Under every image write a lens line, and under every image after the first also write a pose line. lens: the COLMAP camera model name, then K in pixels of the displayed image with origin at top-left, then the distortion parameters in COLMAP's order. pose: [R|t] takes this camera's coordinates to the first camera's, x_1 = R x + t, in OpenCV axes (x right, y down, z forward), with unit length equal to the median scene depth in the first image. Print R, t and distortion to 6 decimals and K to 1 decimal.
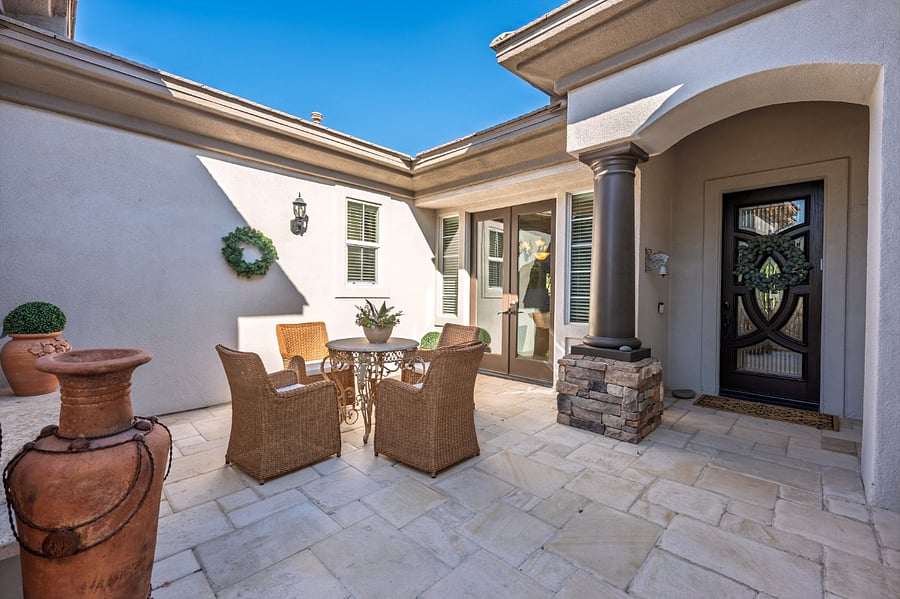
lens RADIAL K [[385.3, 0, 453.5], [0, 385.3, 297.6], [0, 0, 1]] dist [0.002344, 0.000165]
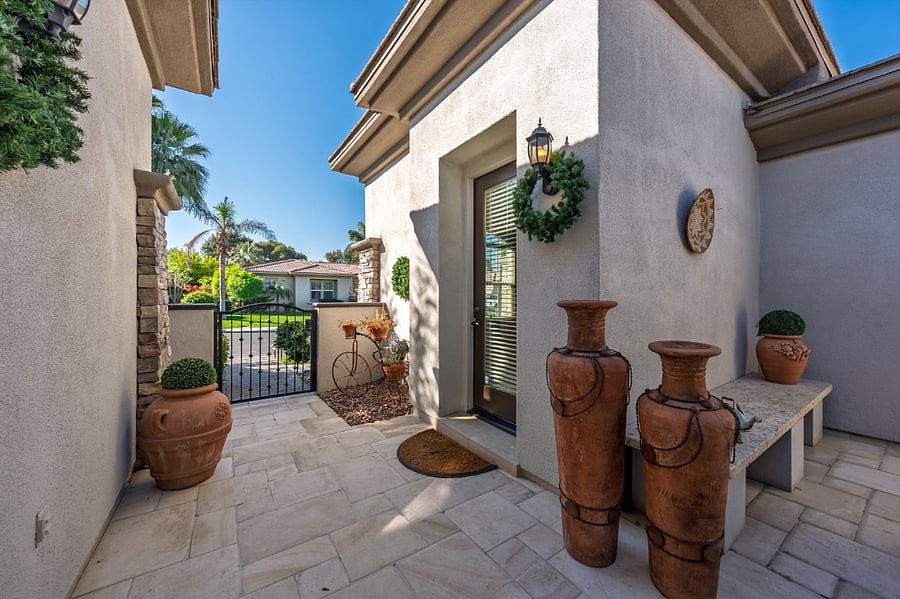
lens RADIAL K [[334.8, 0, 453.1], [0, 334.8, 299.4], [0, 0, 1]] dist [-0.001080, -0.000015]
pose [[-0.212540, -0.008793, -0.977113, 0.514428], [-0.015460, 0.999865, -0.005635, -0.003870], [0.977030, 0.013908, -0.212647, 0.420703]]
